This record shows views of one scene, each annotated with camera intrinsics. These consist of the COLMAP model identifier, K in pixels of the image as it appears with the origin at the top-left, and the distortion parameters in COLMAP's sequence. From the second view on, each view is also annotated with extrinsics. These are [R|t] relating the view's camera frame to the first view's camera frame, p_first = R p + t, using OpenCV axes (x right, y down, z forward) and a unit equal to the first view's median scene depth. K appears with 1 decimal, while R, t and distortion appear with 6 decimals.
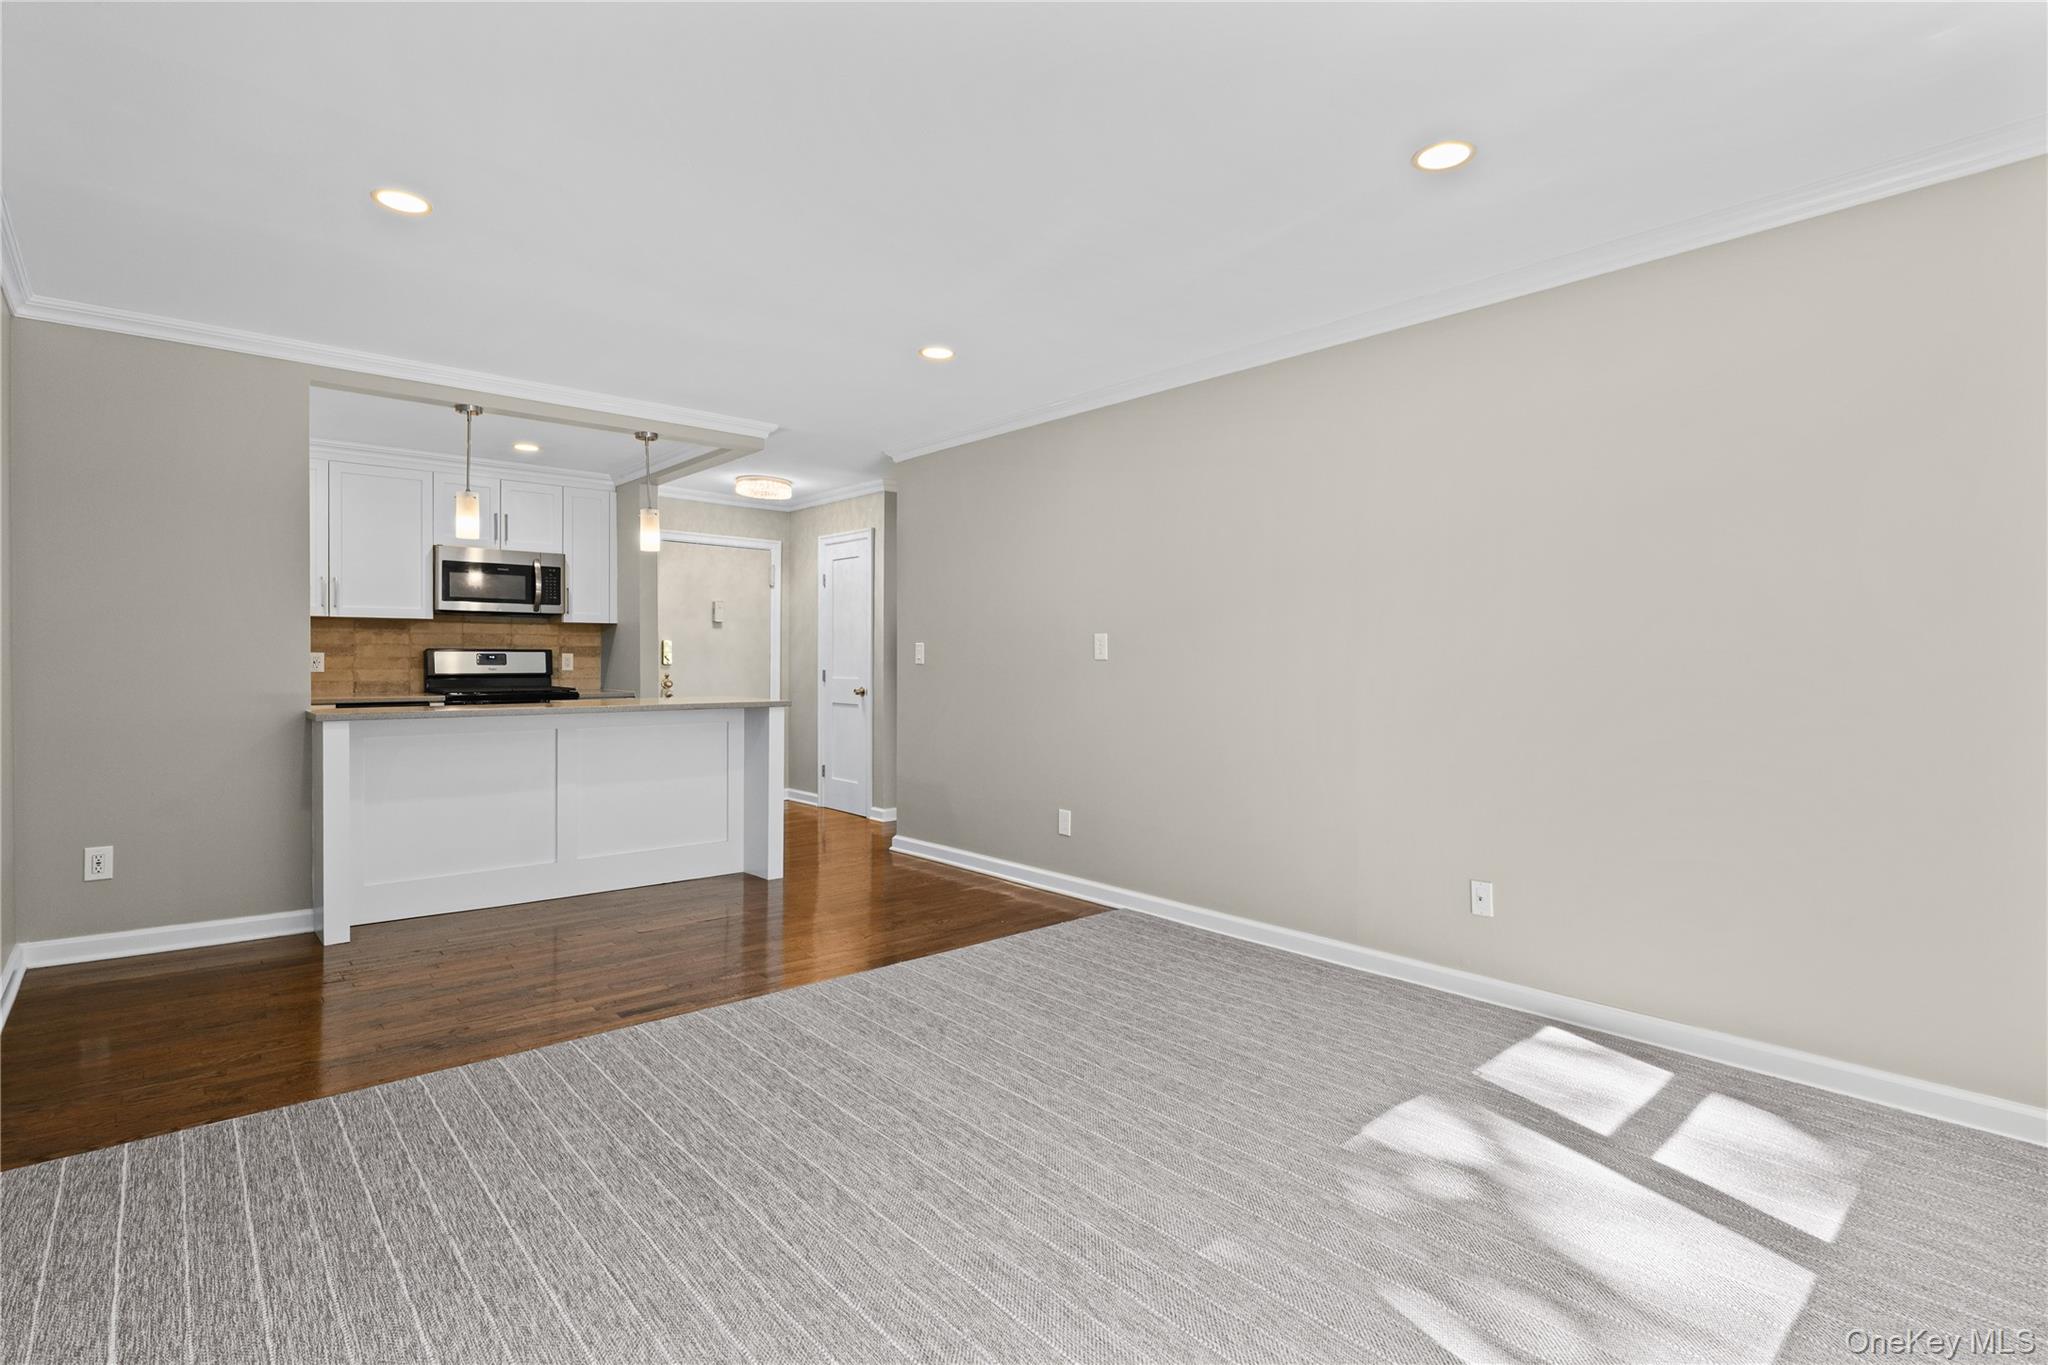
lens RADIAL K [[977.7, 0, 1041.1], [0, 977.7, 655.1], [0, 0, 1]] dist [0.000727, 0.000168]
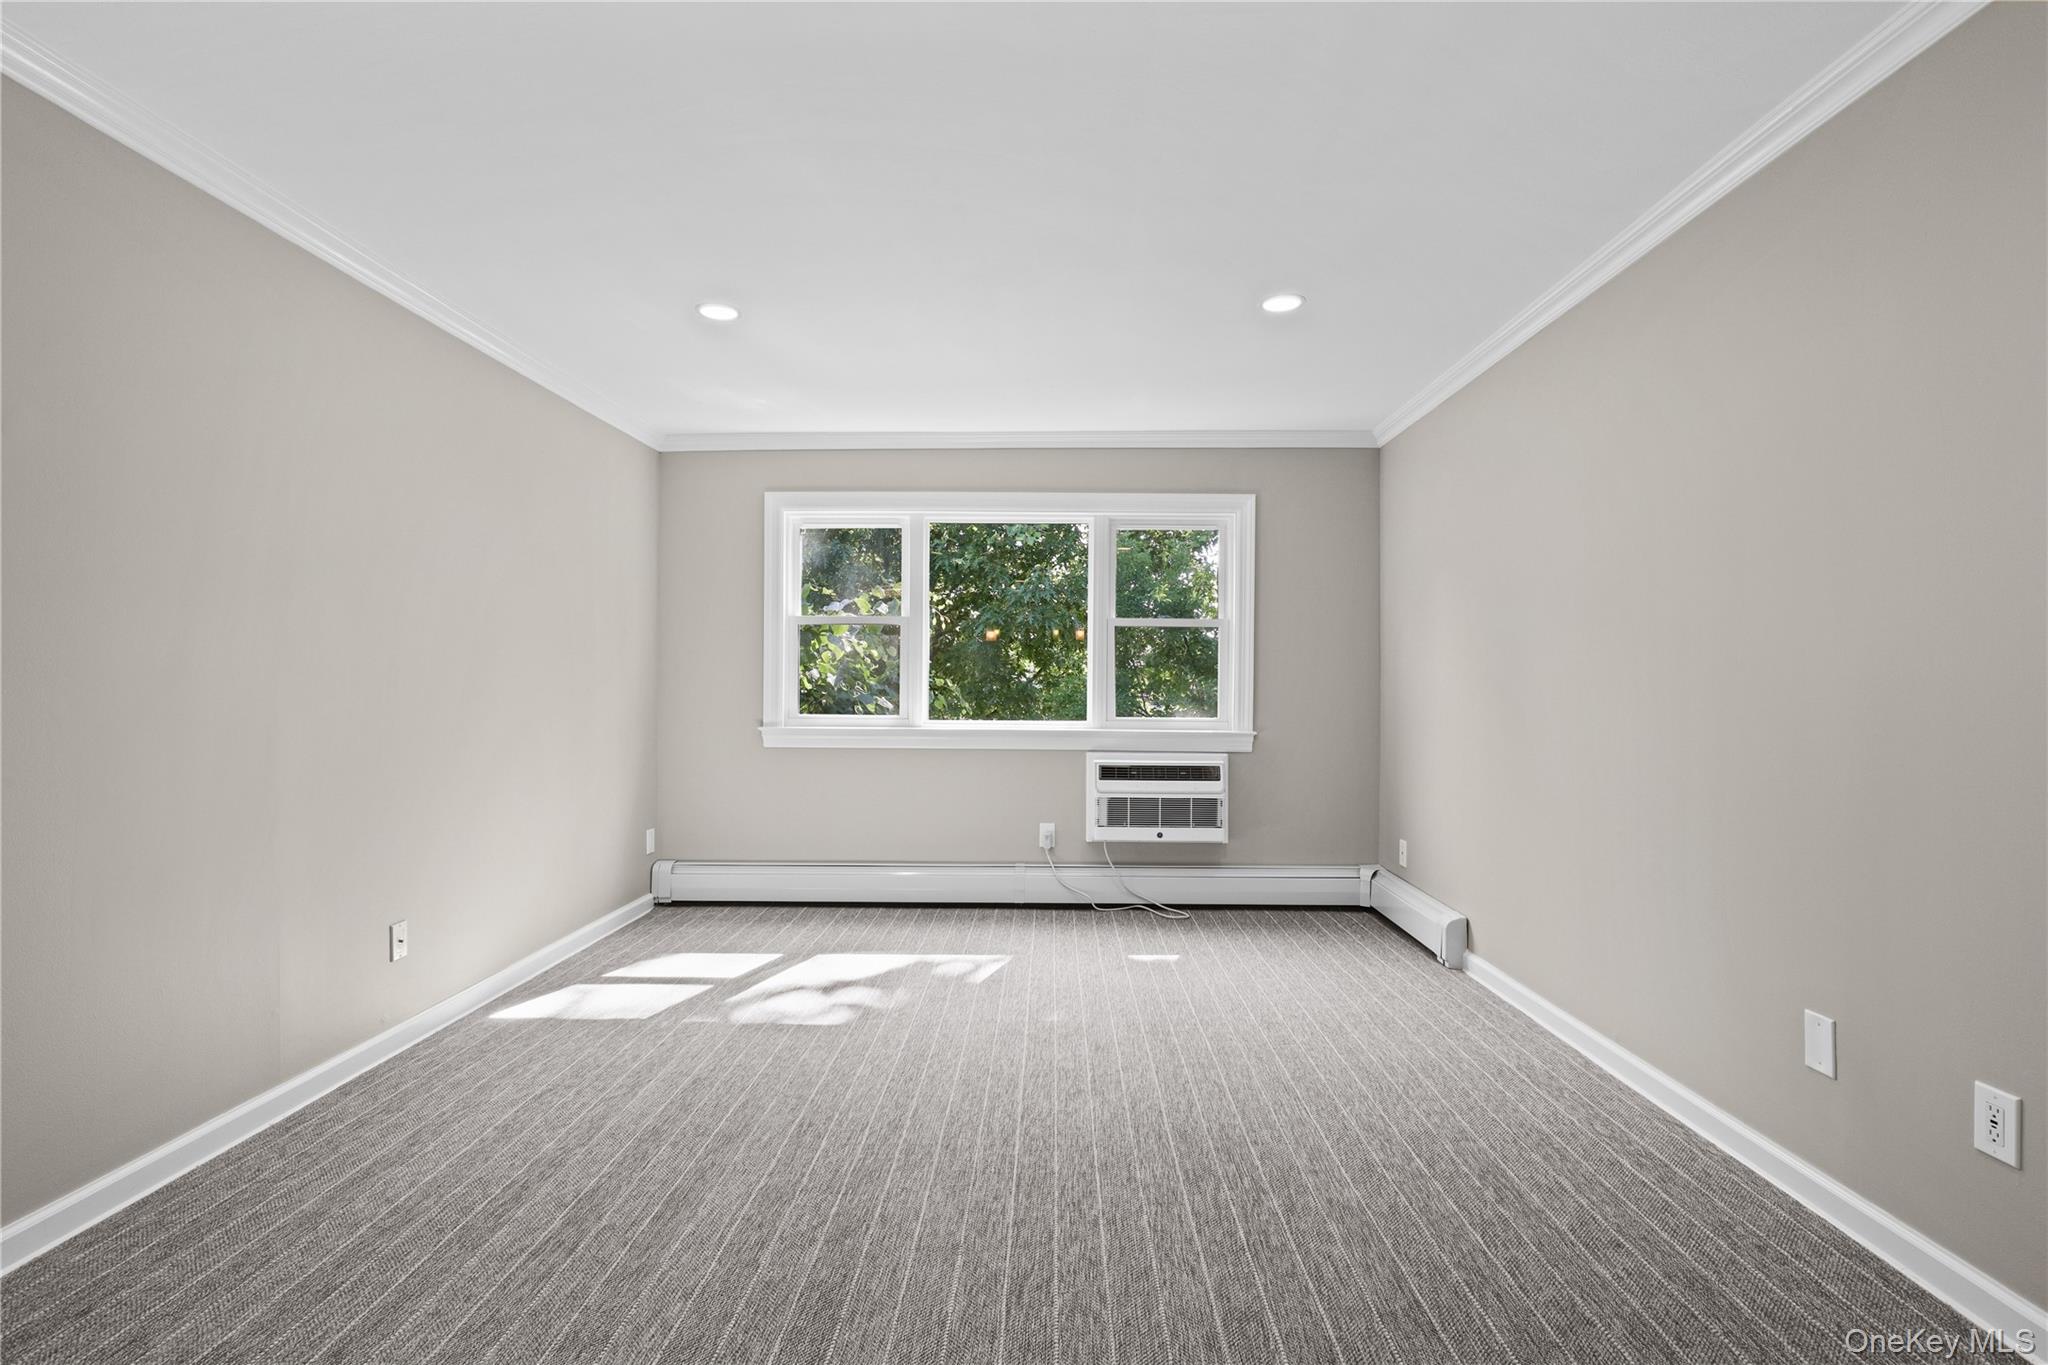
lens RADIAL K [[972.5, 0, 1013.5], [0, 972.5, 684.4], [0, 0, 1]] dist [0.000018, 0.000178]
pose [[-0.713048, -0.004277, 0.701103, -0.452102], [-0.009871, 0.999944, -0.003939, 0.003277], [-0.701046, -0.009729, -0.713050, 0.931161]]
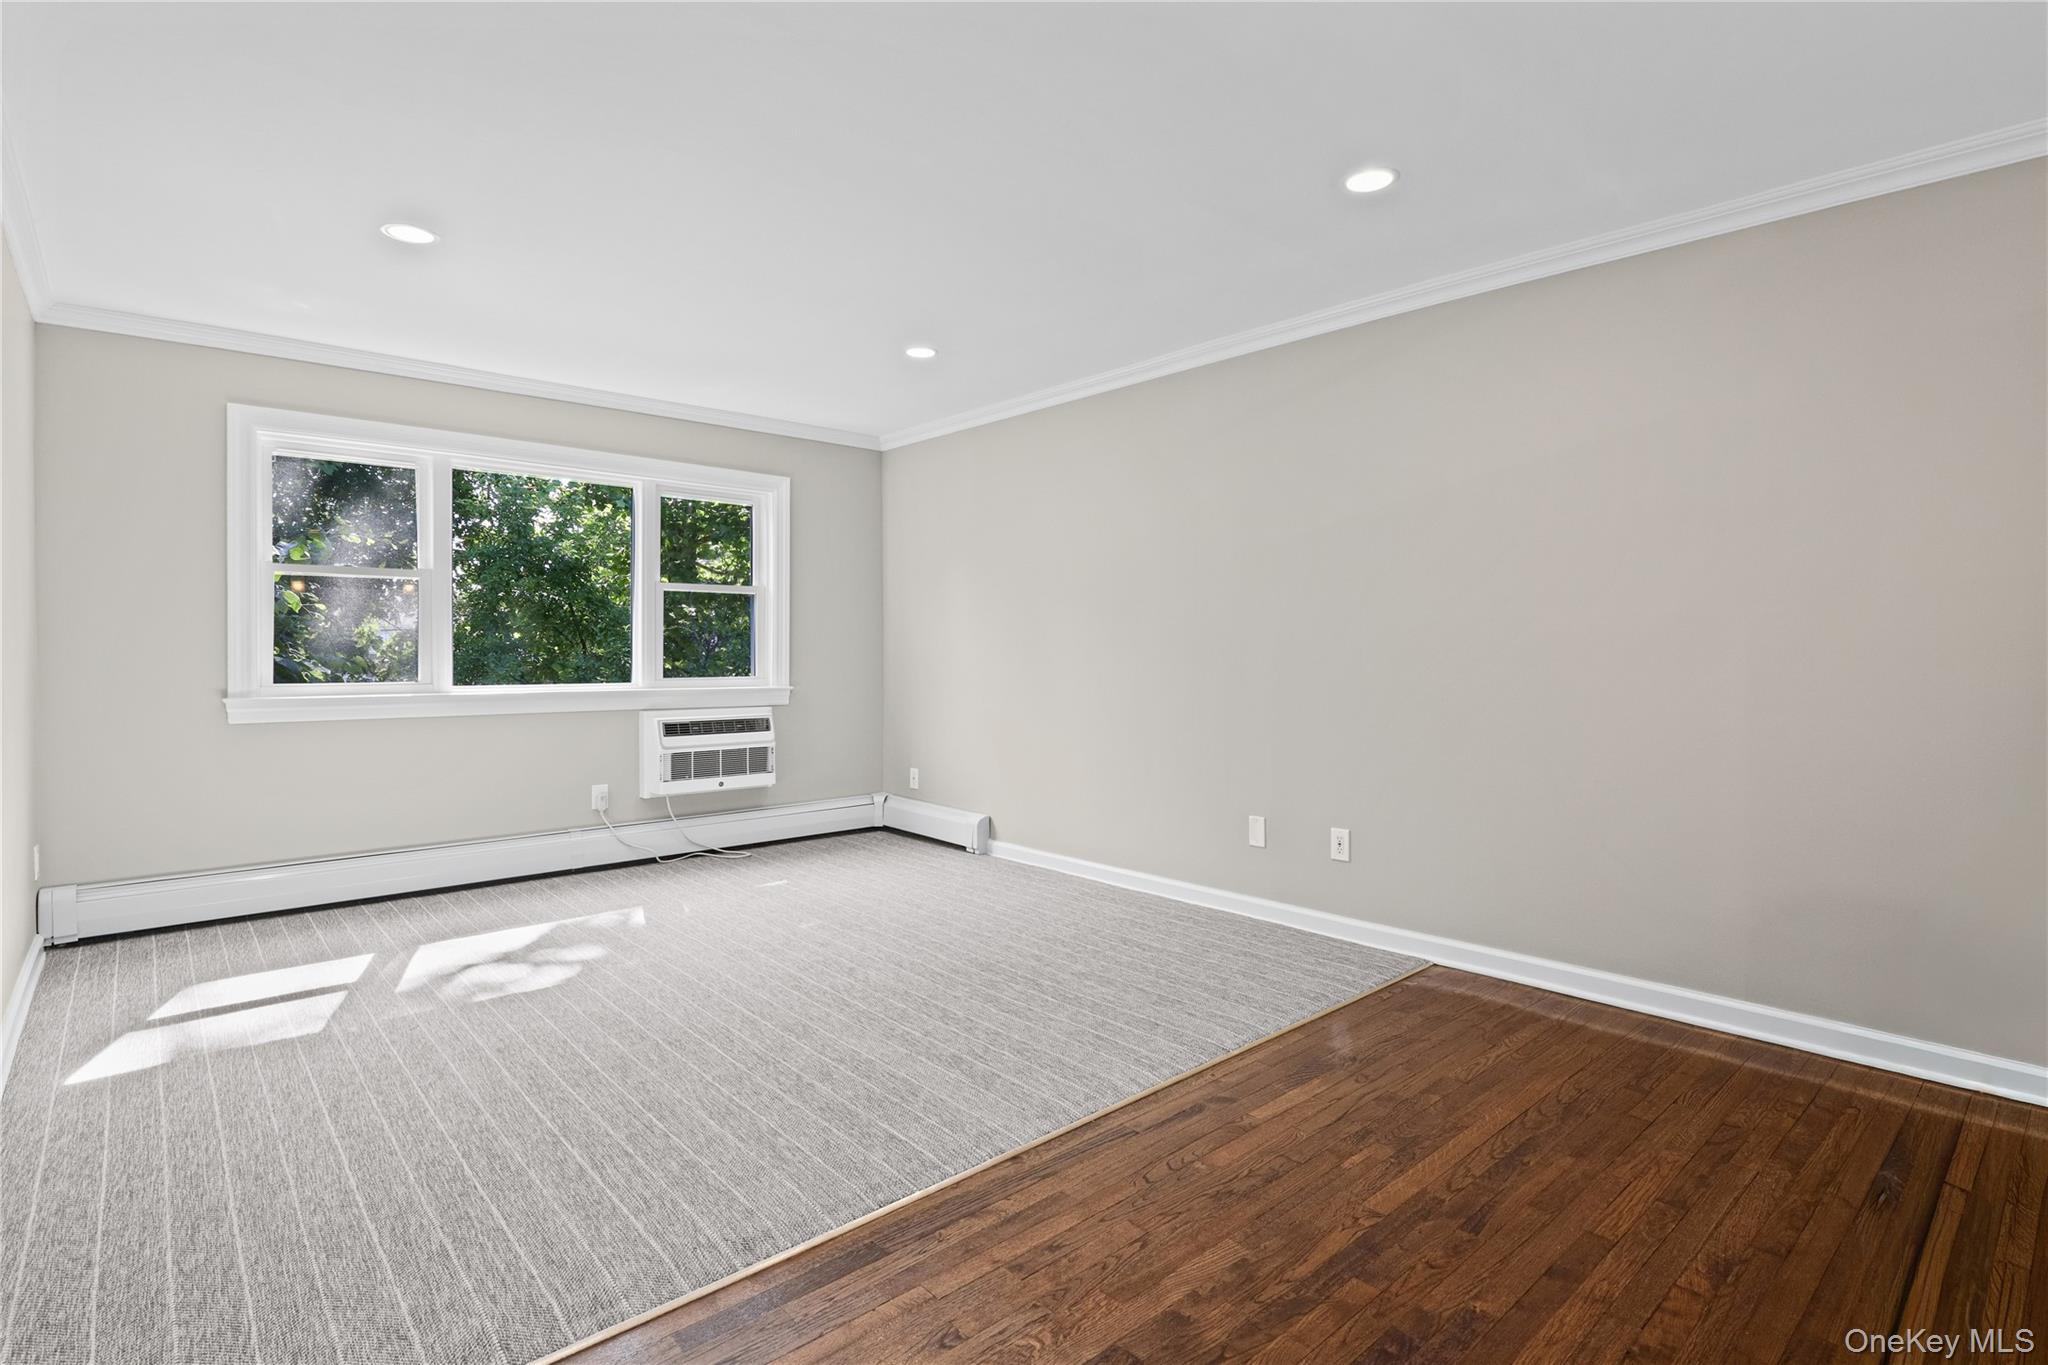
lens RADIAL K [[1012.4, 0, 1049.0], [0, 1012.4, 659.4], [0, 0, 1]] dist [0.001070, -0.000058]
pose [[-0.999965, -0.004085, 0.007317, -0.217068], [-0.004065, 0.999988, 0.002760, 0.009544], [-0.007328, 0.002731, -0.999969, 1.257216]]
